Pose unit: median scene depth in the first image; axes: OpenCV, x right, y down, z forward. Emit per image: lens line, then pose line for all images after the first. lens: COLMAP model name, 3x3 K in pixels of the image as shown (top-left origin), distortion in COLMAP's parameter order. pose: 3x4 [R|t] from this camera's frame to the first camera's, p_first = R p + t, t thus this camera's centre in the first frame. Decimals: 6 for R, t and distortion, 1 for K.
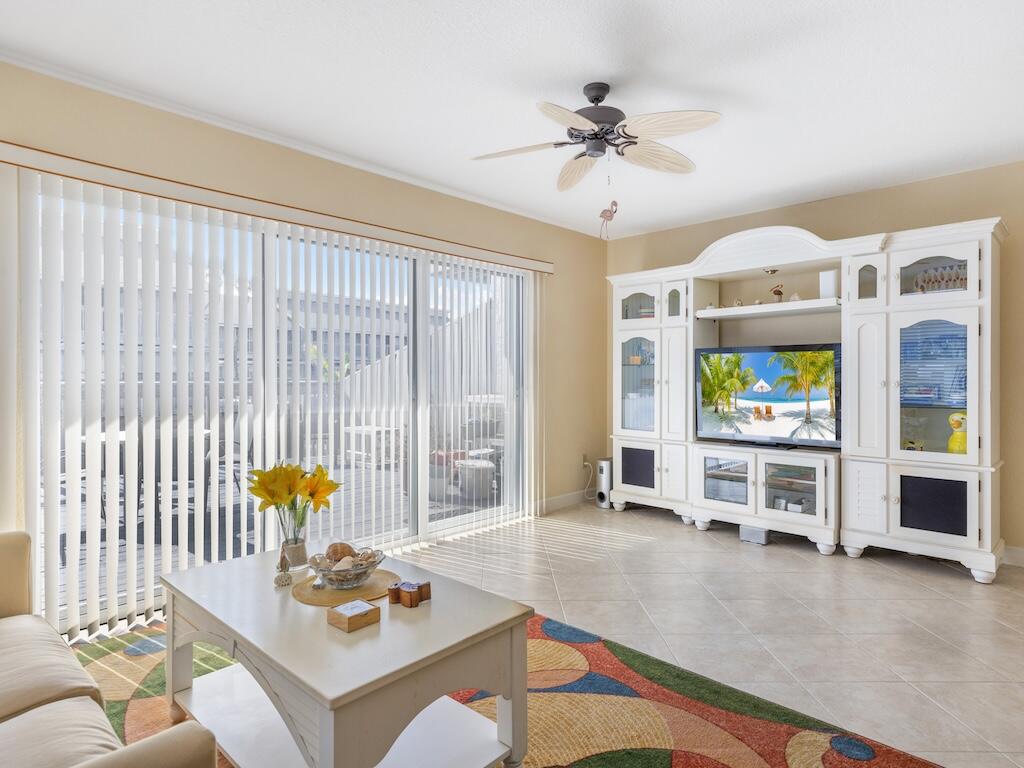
lens RADIAL K [[584.9, 0, 507.2], [0, 584.9, 382.7], [0, 0, 1]] dist [0.008520, 0.001072]
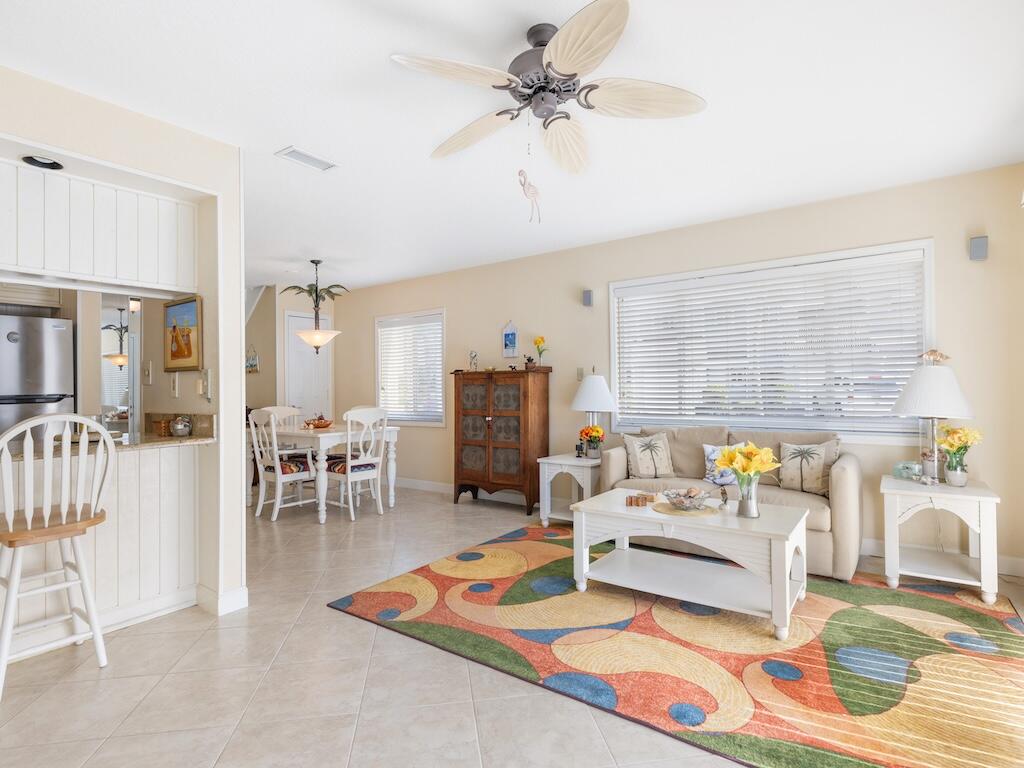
lens RADIAL K [[536.4, 0, 508.4], [0, 536.4, 382.9], [0, 0, 1]] dist [0.000315, 0.000247]
pose [[-0.991547, 0.011555, -0.129234, 0.211070], [0.011340, 0.999933, 0.002404, -0.014667], [0.129253, 0.000918, -0.991611, 1.218864]]
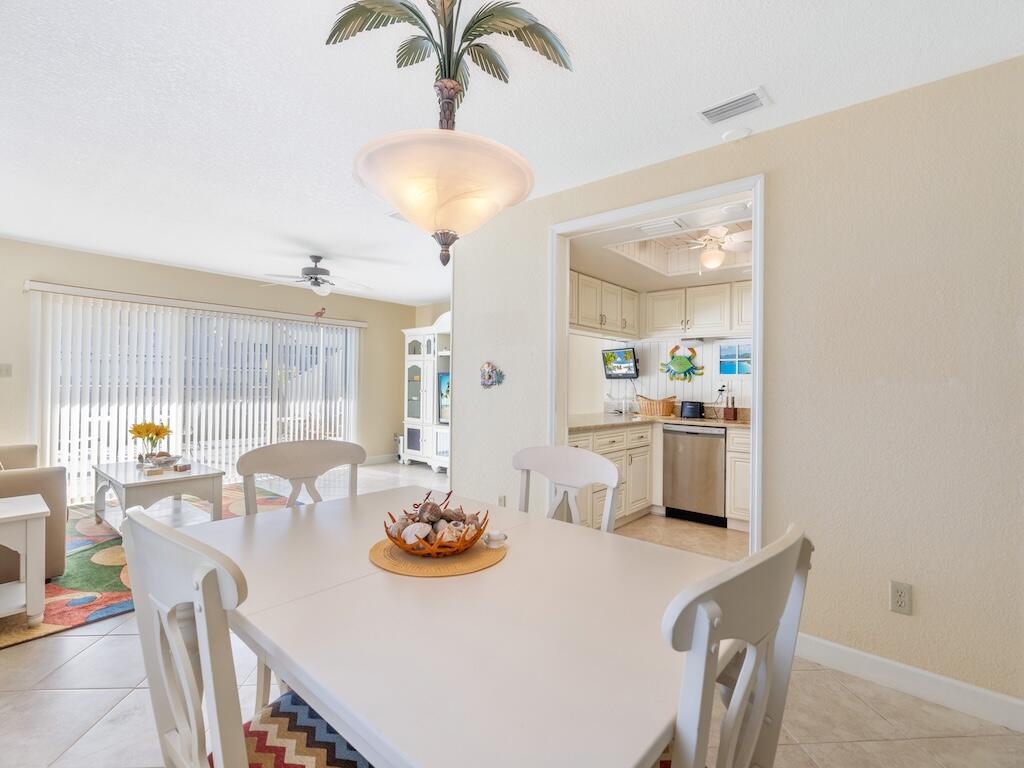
lens RADIAL K [[481.5, 0, 504.0], [0, 481.5, 377.6], [0, 0, 1]] dist [-0.000600, 0.000270]
pose [[0.999157, 0.014712, 0.038320, 0.562367], [-0.013776, 0.999603, -0.024571, -0.011005], [-0.038666, 0.024023, 0.998963, -0.590619]]
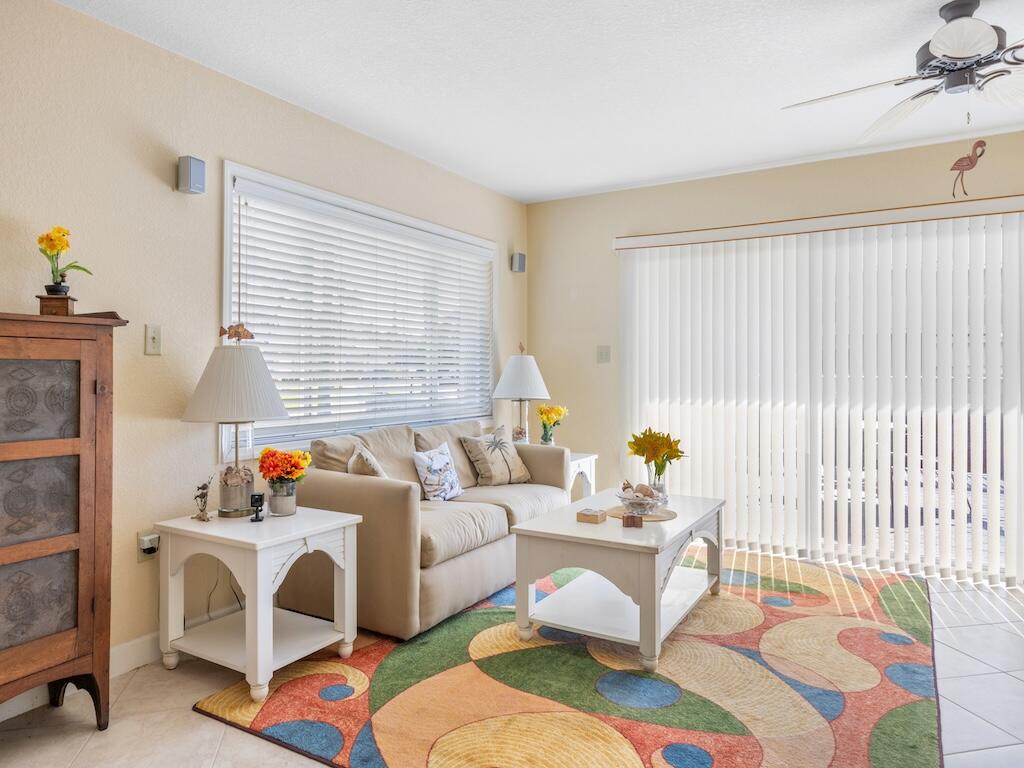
lens RADIAL K [[662.2, 0, 504.9], [0, 662.2, 373.9], [0, 0, 1]] dist [0.008739, 0.000592]
pose [[0.208498, 0.007646, -0.977993, 0.628170], [-0.013553, 0.999896, 0.004928, -0.003299], [0.977929, 0.012228, 0.208580, 0.154997]]
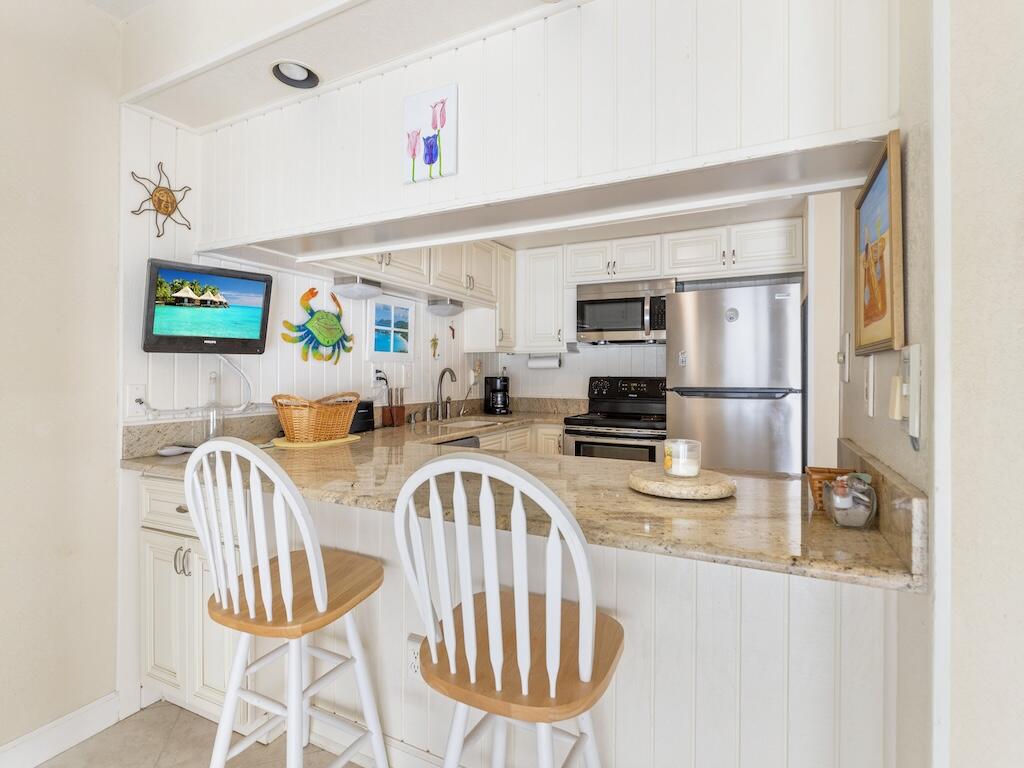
lens RADIAL K [[508.6, 0, 506.1], [0, 508.6, 371.4], [0, 0, 1]] dist [-0.004618, -0.000761]
pose [[-0.288284, 0.000193, 0.957545, 0.367065], [0.005903, 0.999981, 0.001575, -0.026699], [-0.957527, 0.006106, -0.288280, 0.655229]]
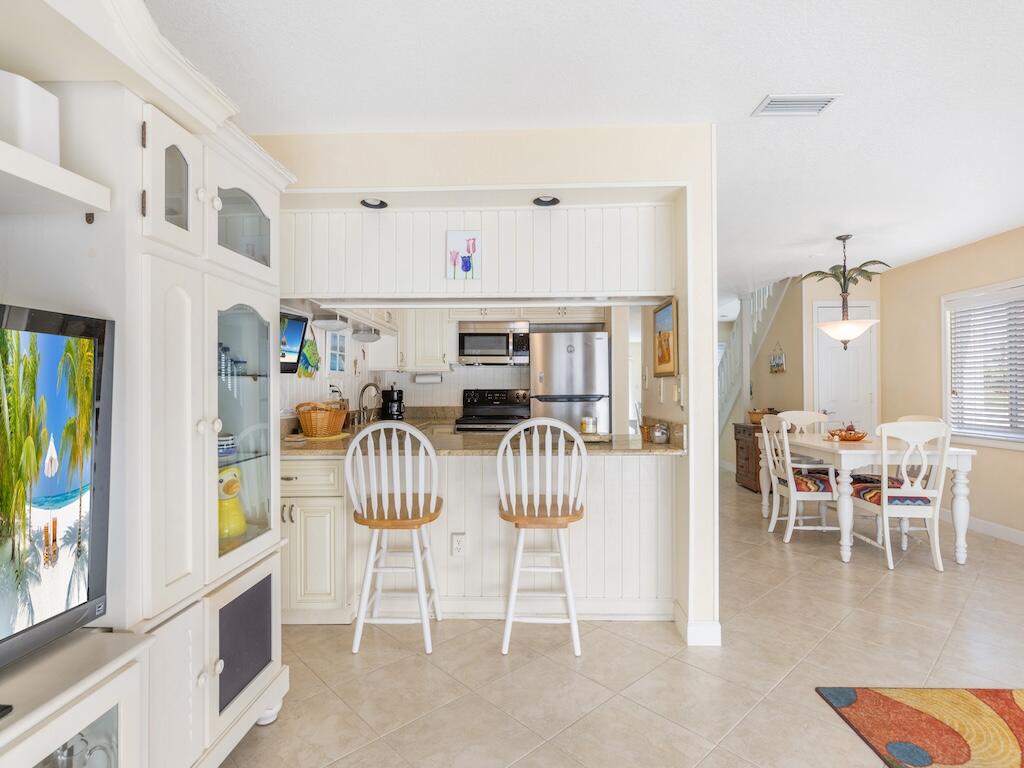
lens RADIAL K [[522.2, 0, 512.6], [0, 522.2, 380.4], [0, 0, 1]] dist [0.005102, -0.000349]
pose [[-0.669681, 0.010892, 0.742569, 0.169993], [0.009707, 0.999935, -0.005913, -0.027700], [-0.742585, 0.003249, -0.669744, 1.041263]]
